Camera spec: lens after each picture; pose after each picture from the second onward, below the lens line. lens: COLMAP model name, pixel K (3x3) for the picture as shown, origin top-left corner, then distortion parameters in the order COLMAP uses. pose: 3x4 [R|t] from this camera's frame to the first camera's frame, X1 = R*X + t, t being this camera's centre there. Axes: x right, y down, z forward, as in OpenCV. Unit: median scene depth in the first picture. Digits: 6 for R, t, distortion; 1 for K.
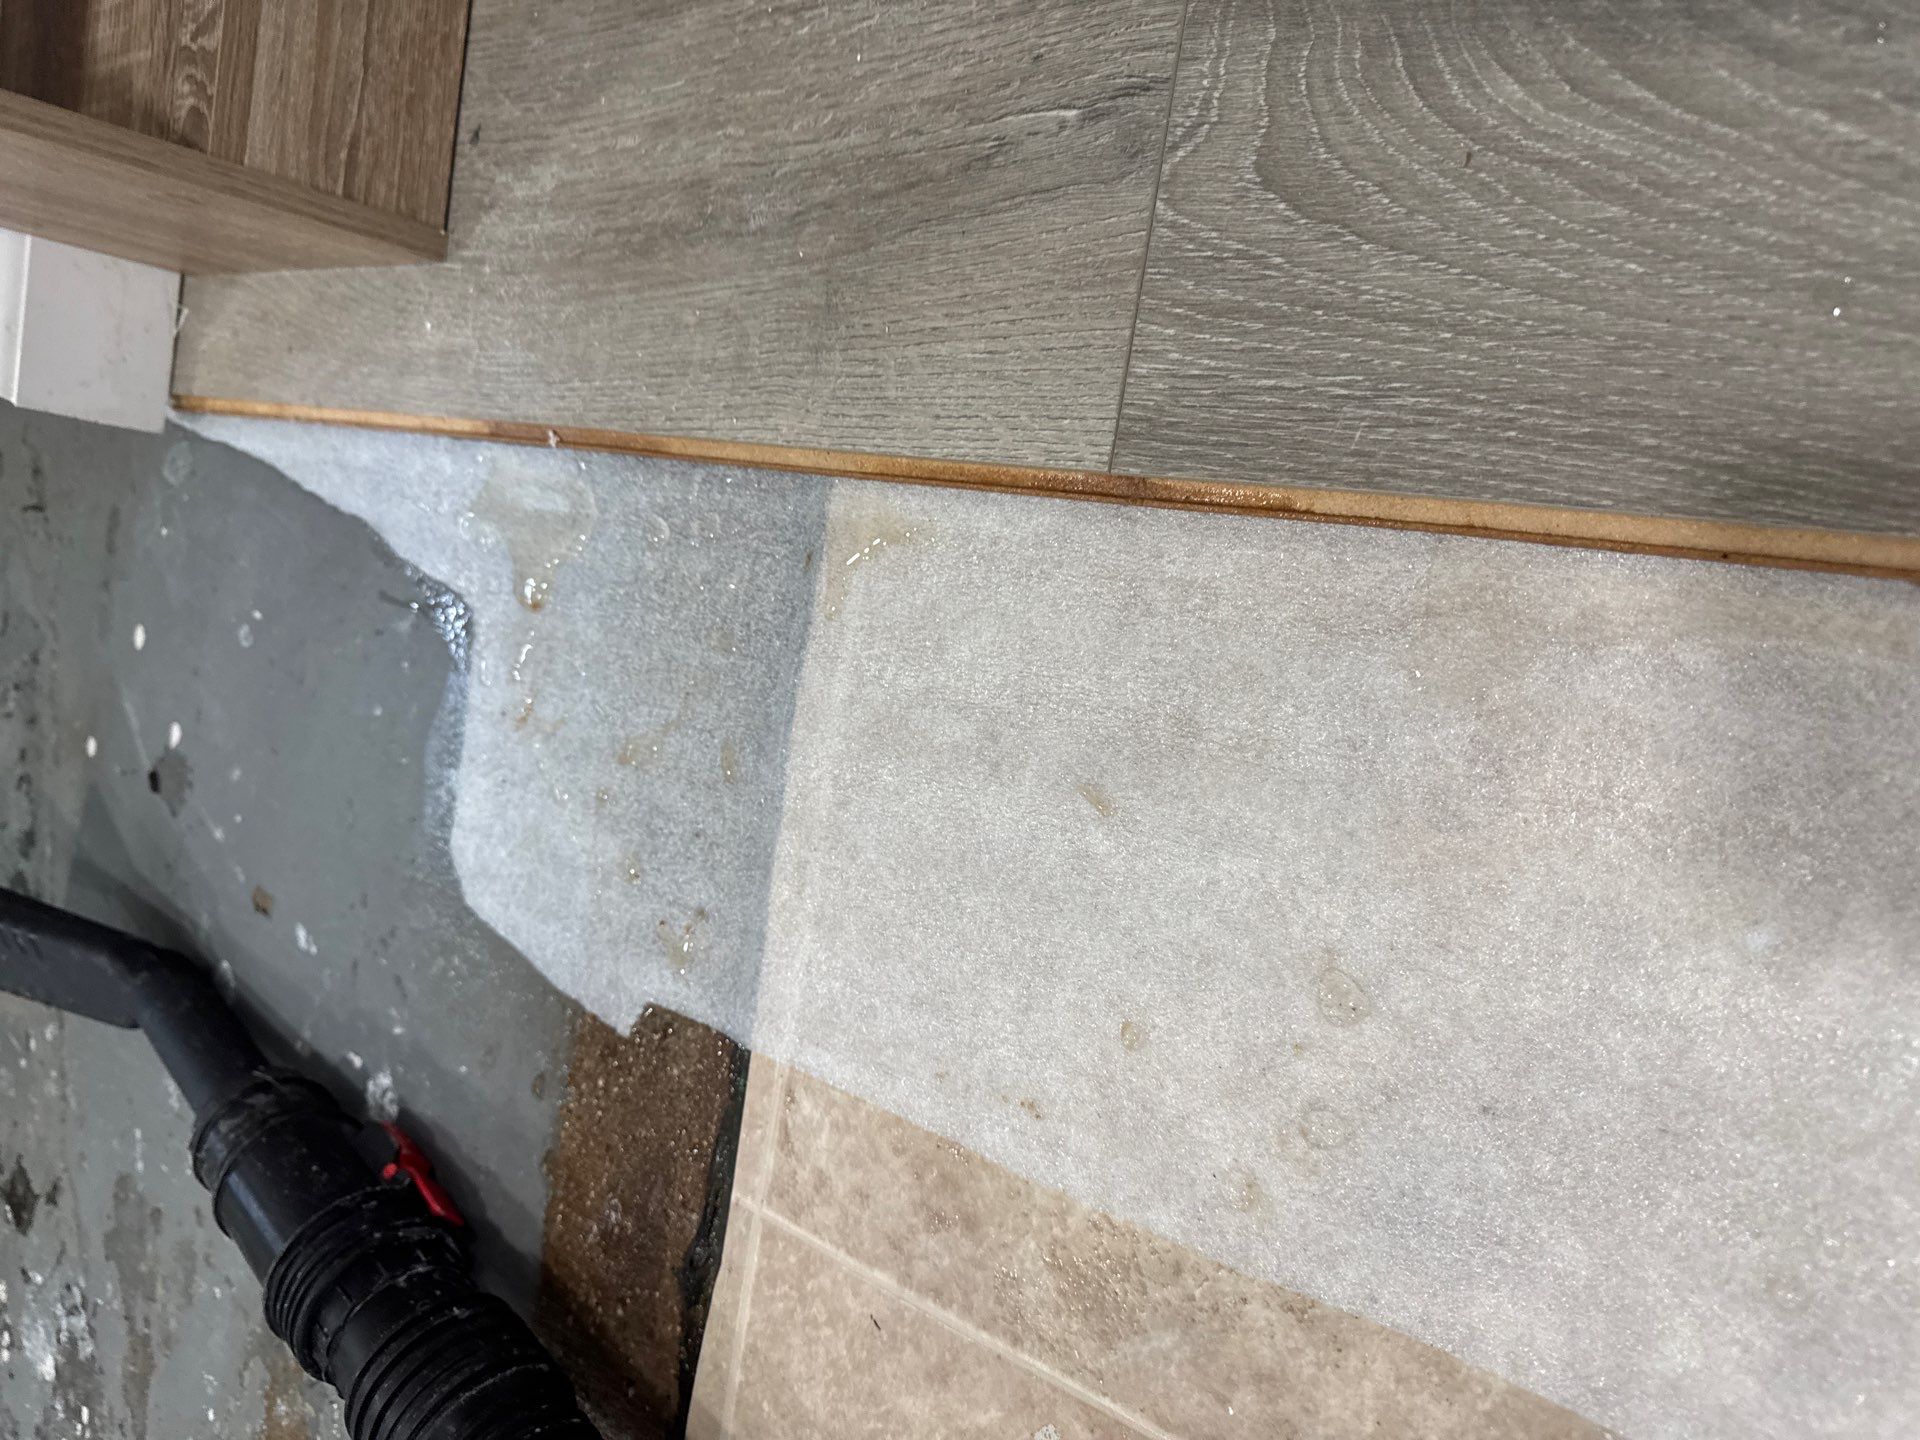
lens RADIAL K [[1364.6, 0, 960.0], [0, 1364.6, 720.0], [0, 0, 1]] dist [-0.001251, -0.002729]
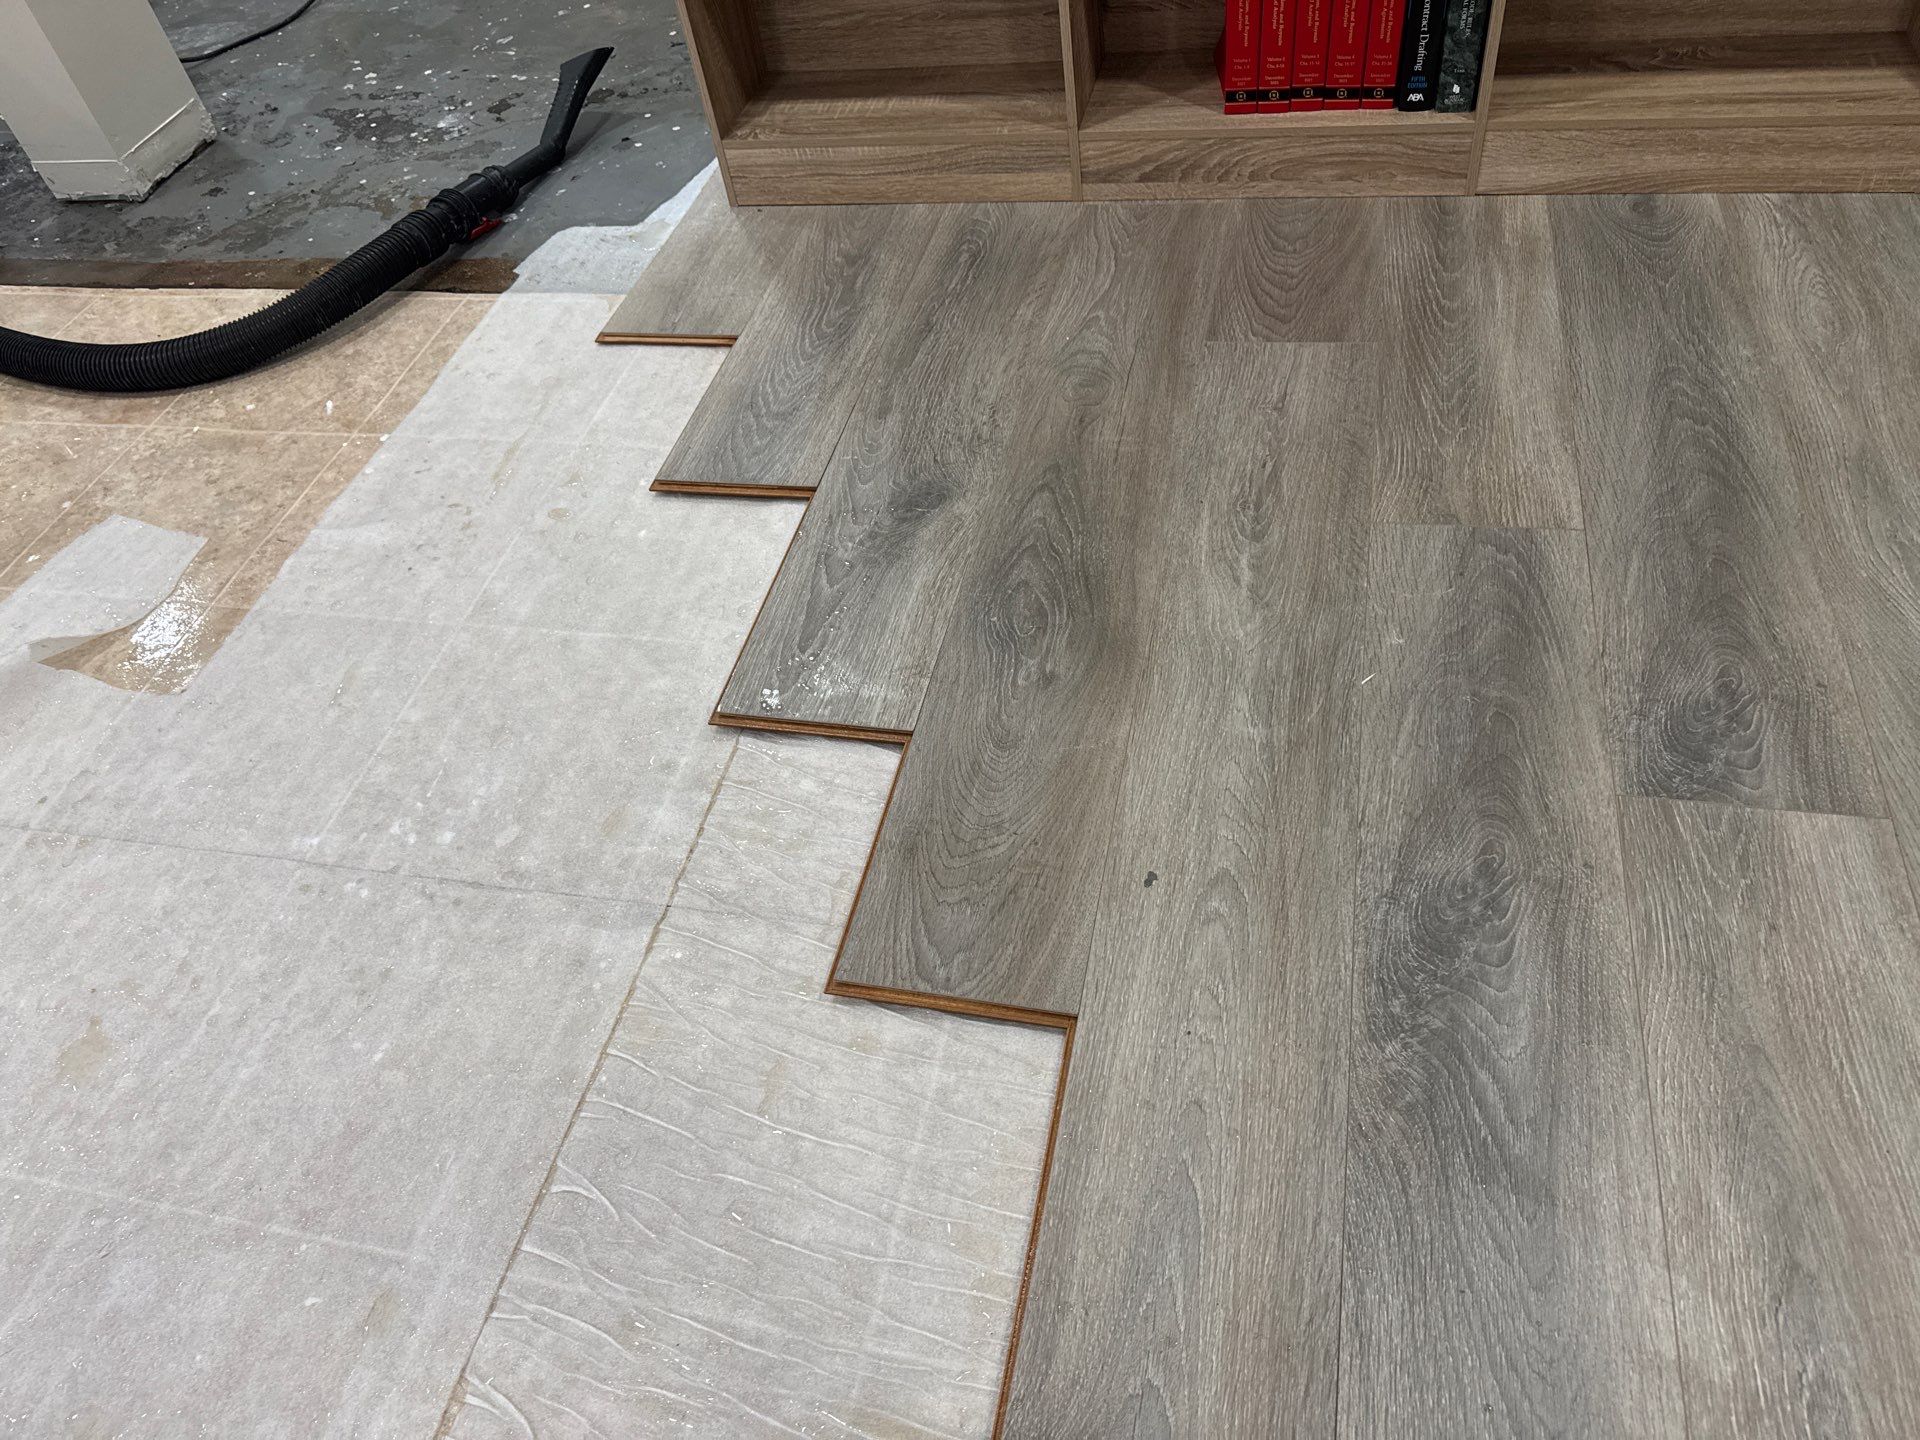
lens RADIAL K [[1364.6, 0, 960.0], [0, 1364.6, 720.0], [0, 0, 1]] dist [-0.001251, -0.002729]
pose [[0.049188, 0.993585, -0.101833, 1.251823], [-0.990087, 0.061936, 0.126065, -1.213199], [0.131564, 0.094623, 0.986781, -2.137744]]
